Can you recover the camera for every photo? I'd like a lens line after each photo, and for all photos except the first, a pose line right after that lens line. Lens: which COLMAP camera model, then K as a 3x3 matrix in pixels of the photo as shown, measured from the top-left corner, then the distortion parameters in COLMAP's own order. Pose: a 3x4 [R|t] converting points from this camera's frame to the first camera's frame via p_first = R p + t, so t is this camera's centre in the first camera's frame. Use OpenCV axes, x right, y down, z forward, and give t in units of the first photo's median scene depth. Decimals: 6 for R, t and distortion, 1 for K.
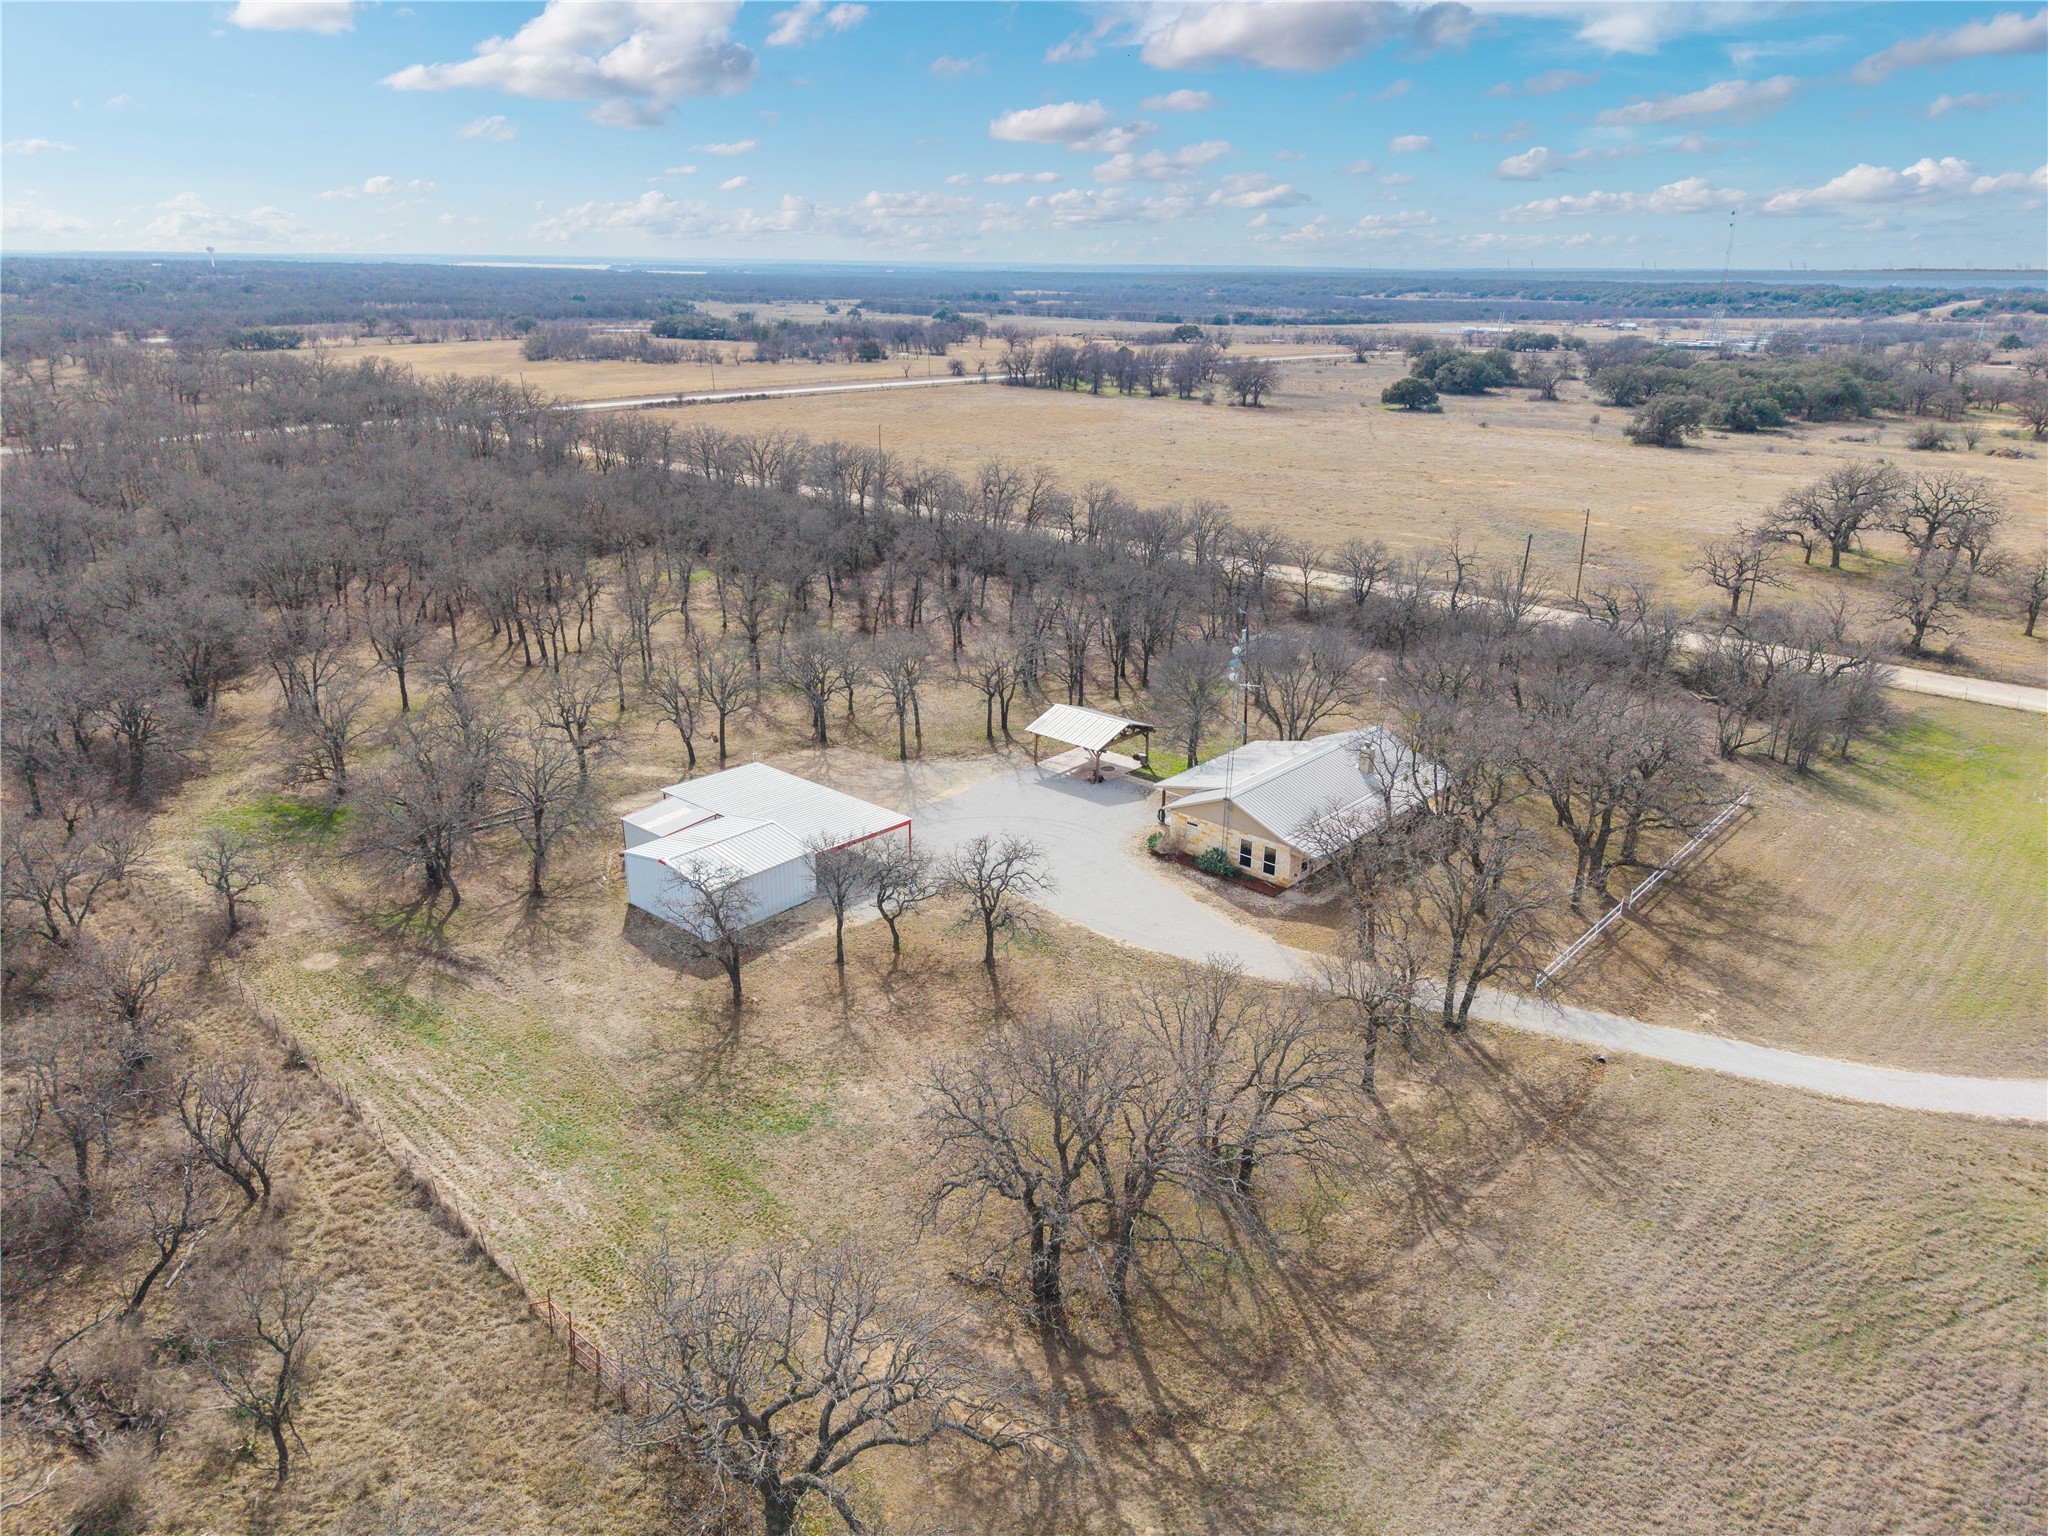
lens RADIAL K [[1366.6, 0, 1031.7], [0, 1366.6, 766.9], [0, 0, 1]] dist [0.036896, -0.043270]
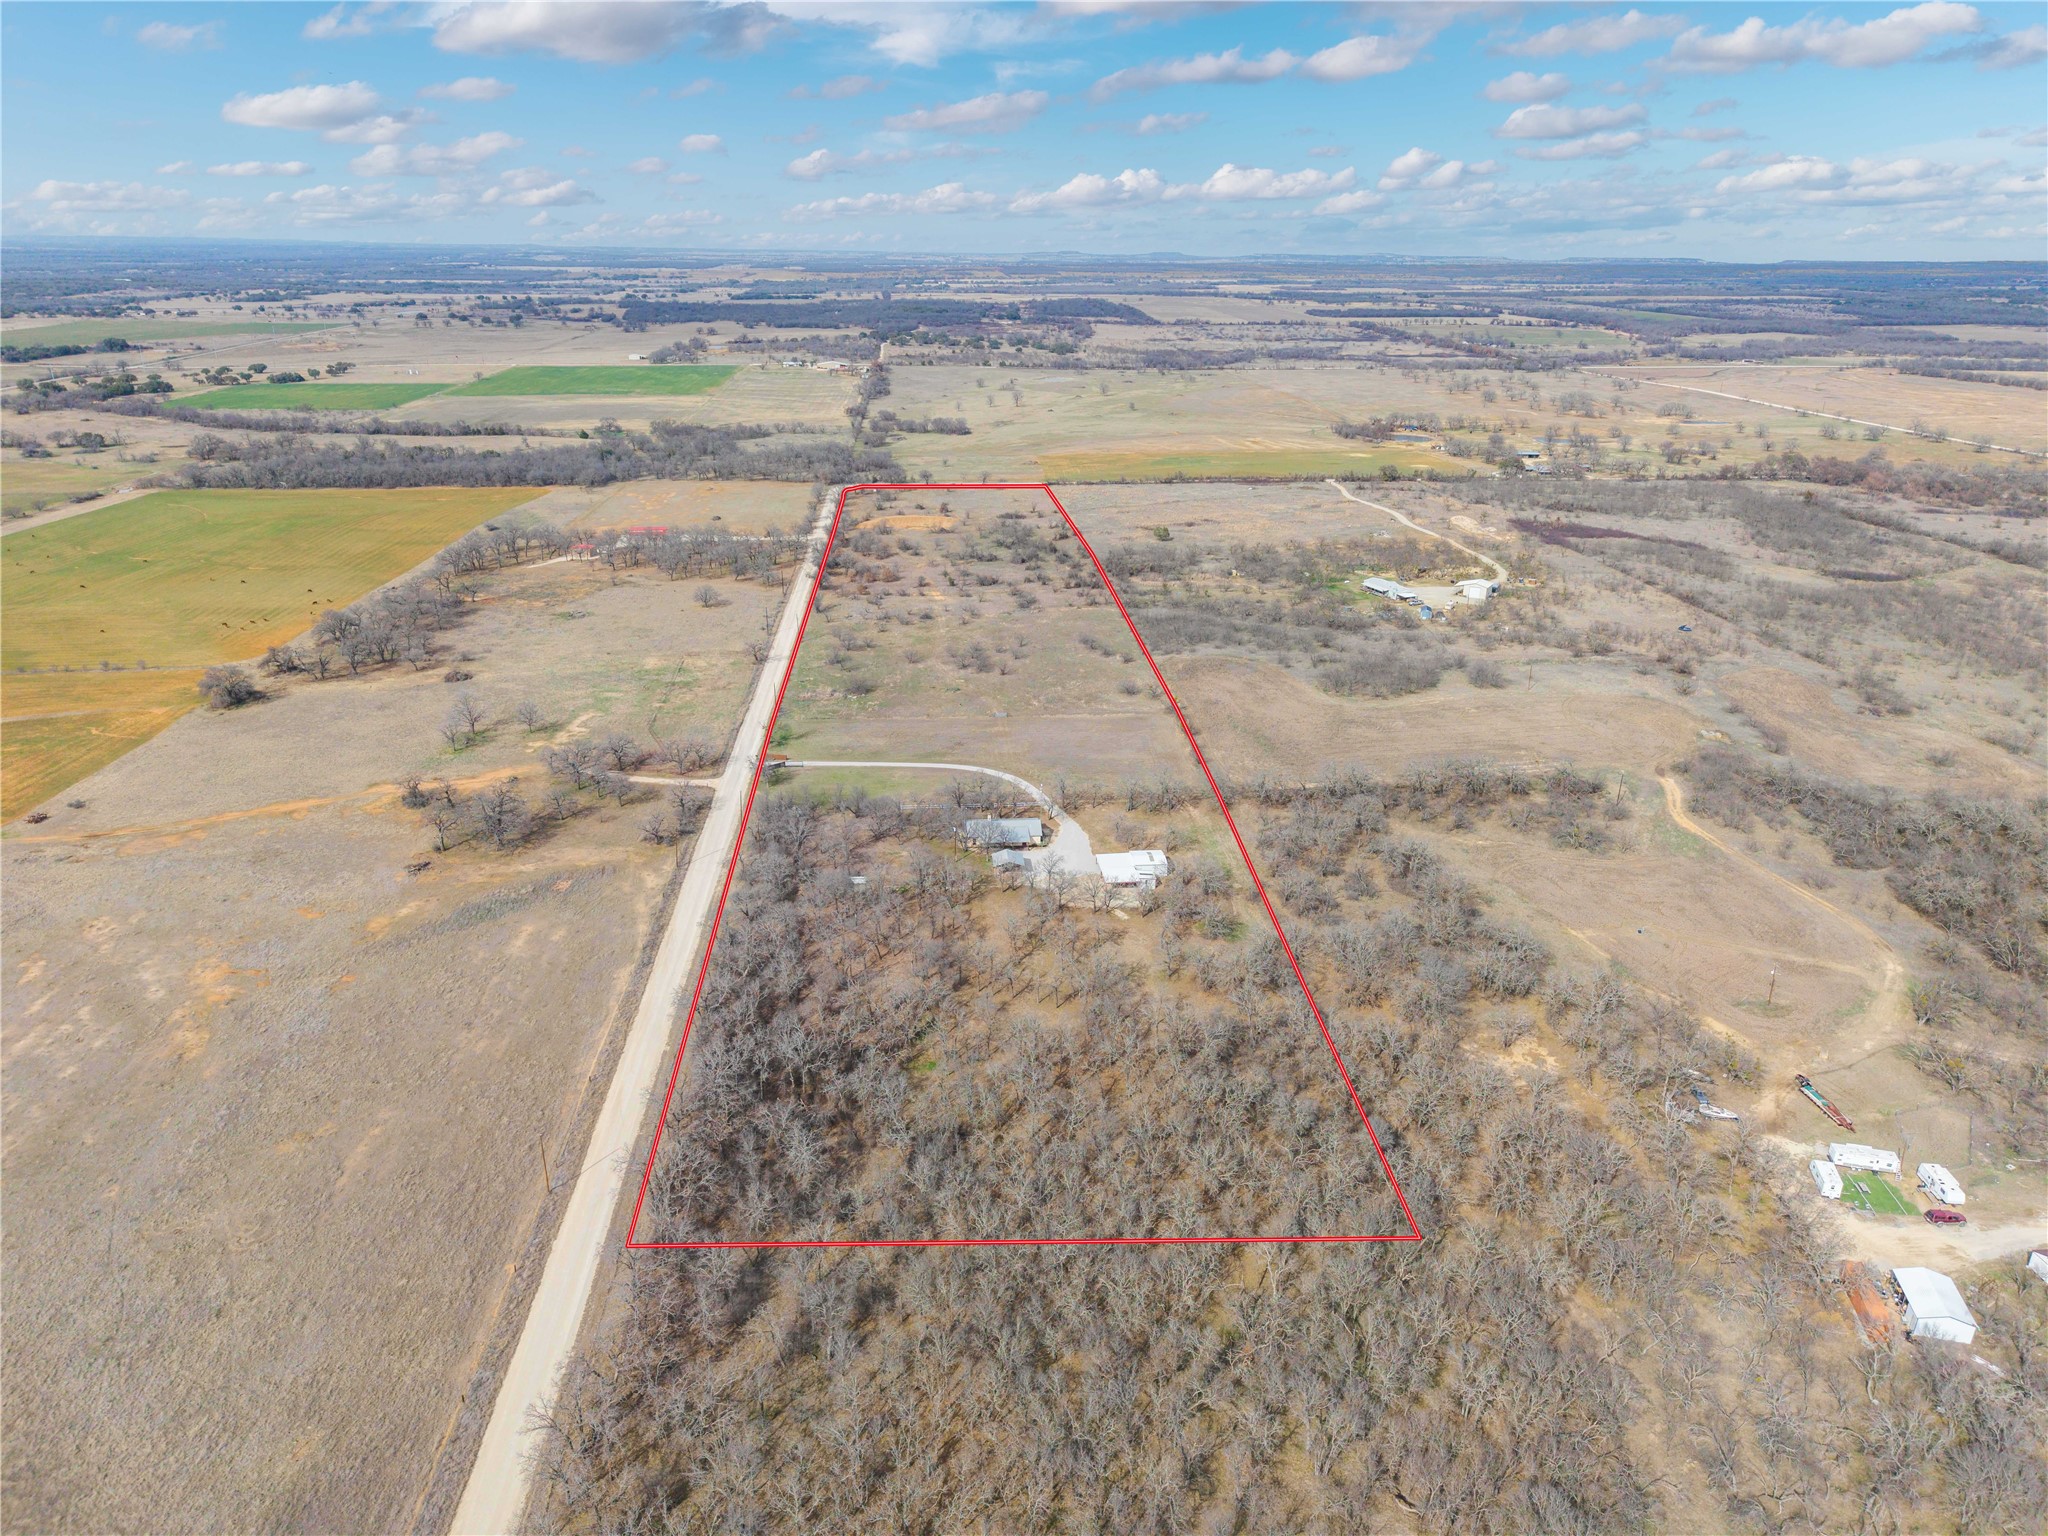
lens RADIAL K [[1366.6, 0, 1031.7], [0, 1366.6, 766.9], [0, 0, 1]] dist [0.036896, -0.043270]
pose [[-0.727527, -0.264651, 0.632981, -2.524676], [0.224245, 0.780206, 0.583946, -2.640666], [-0.648397, 0.566780, -0.508274, 3.215587]]
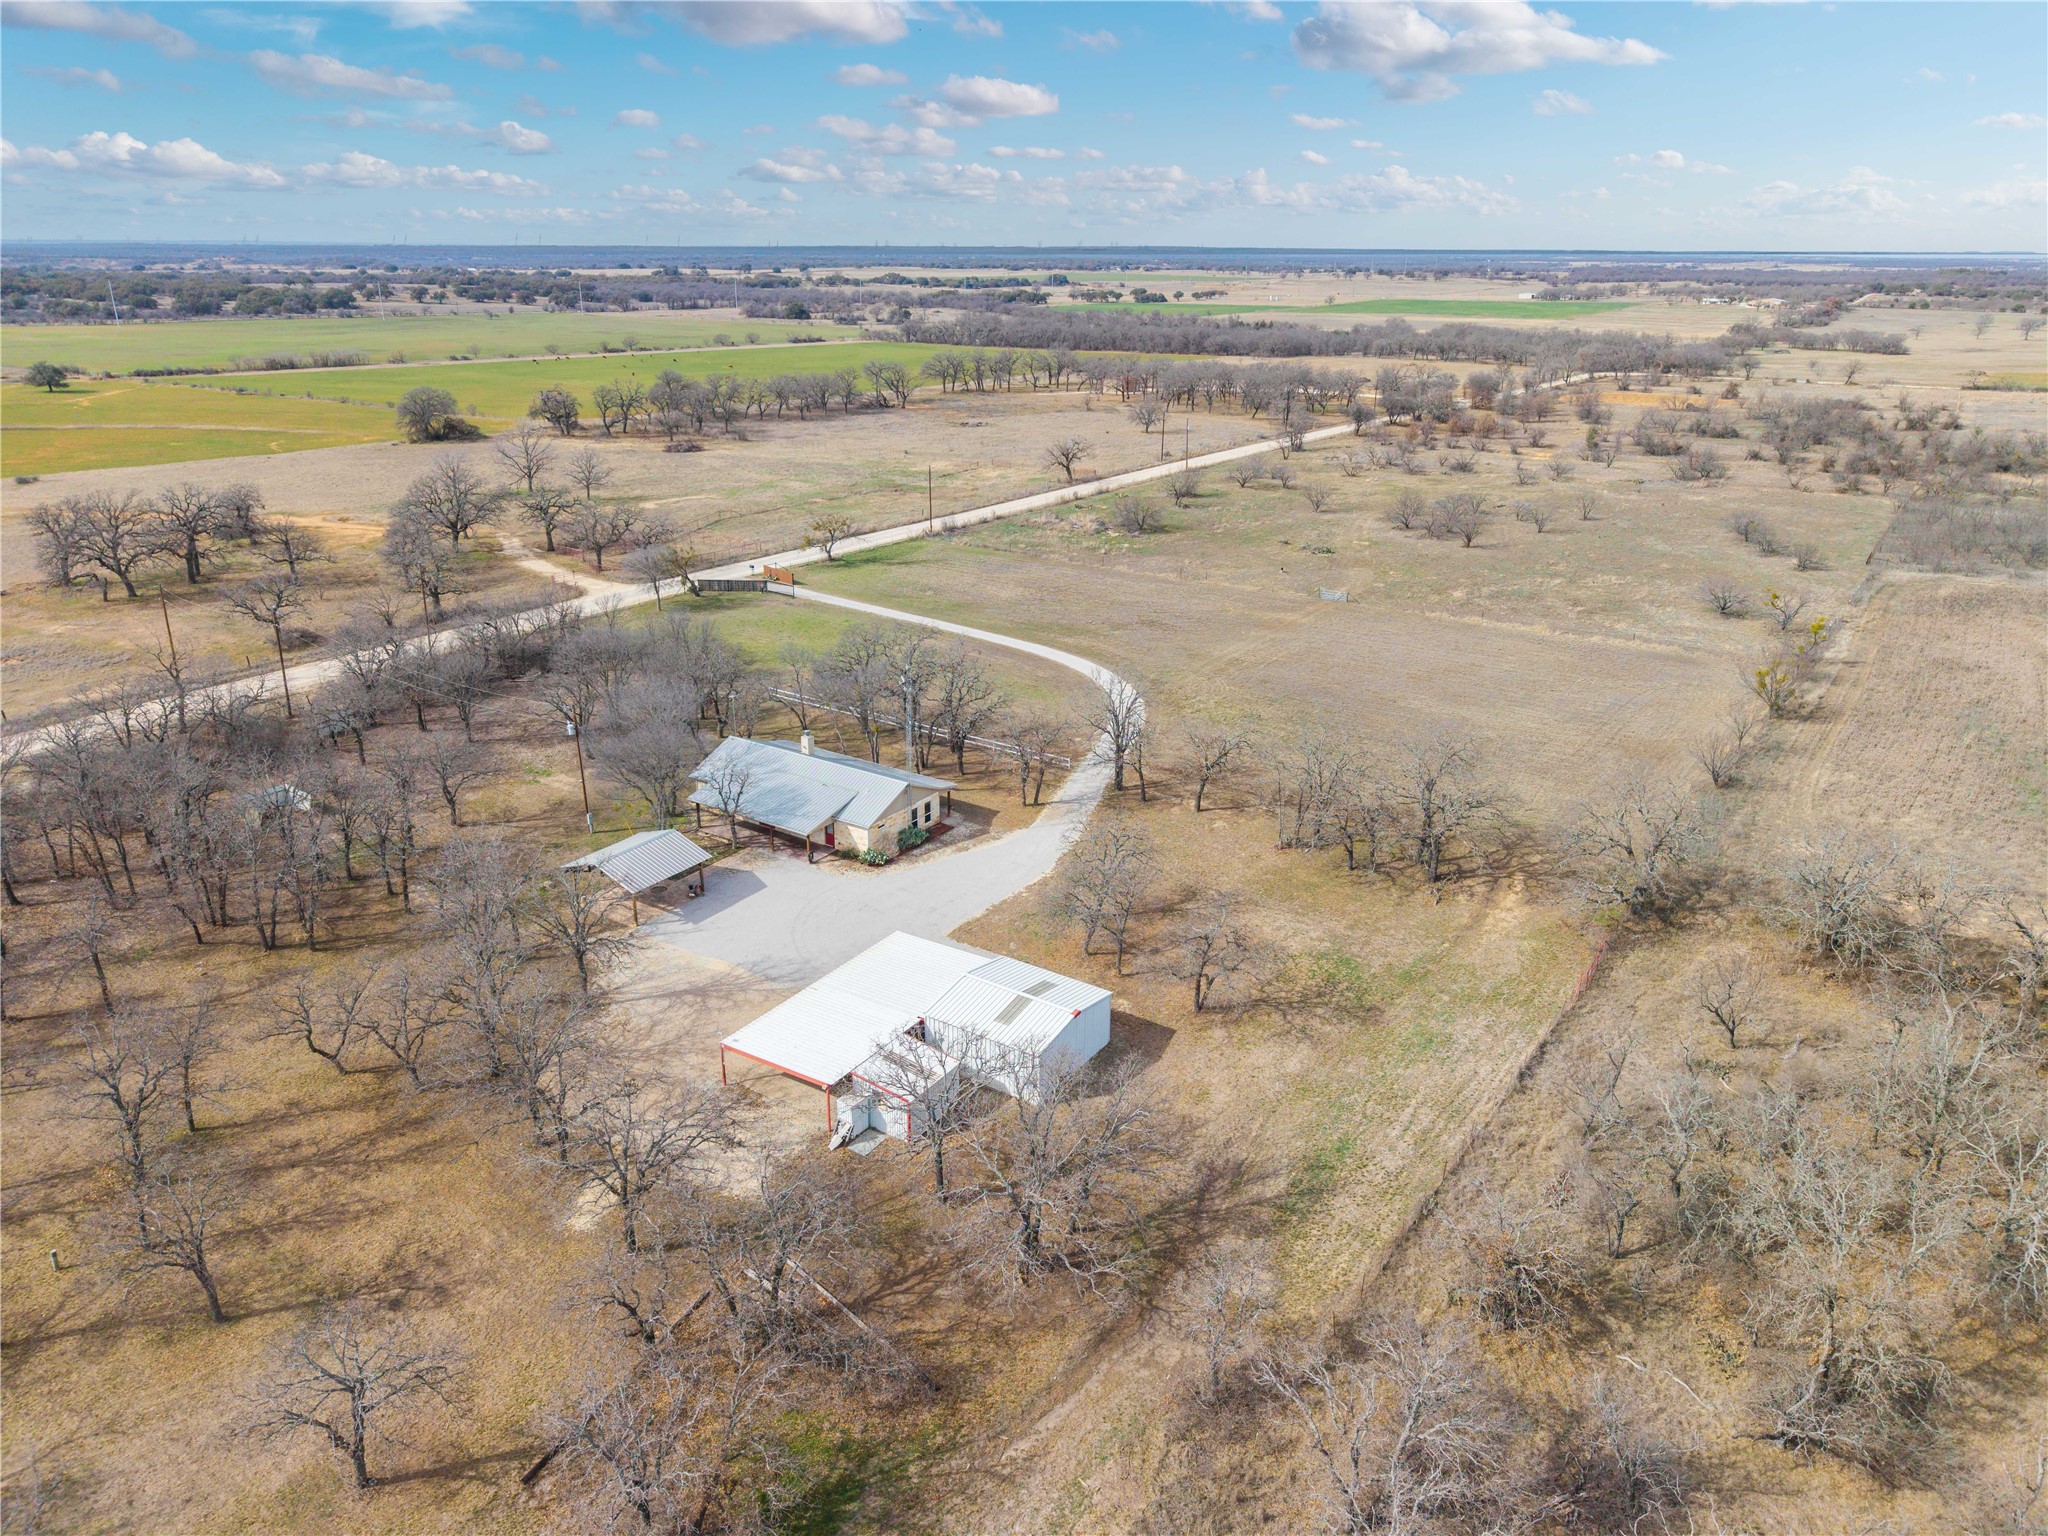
lens RADIAL K [[1366.6, 0, 1031.7], [0, 1366.6, 766.9], [0, 0, 1]] dist [0.036896, -0.043270]
pose [[-0.133816, -0.363817, 0.921808, -1.104962], [0.343767, 0.855376, 0.387501, -0.472918], [-0.929472, 0.368741, 0.010606, 0.960876]]
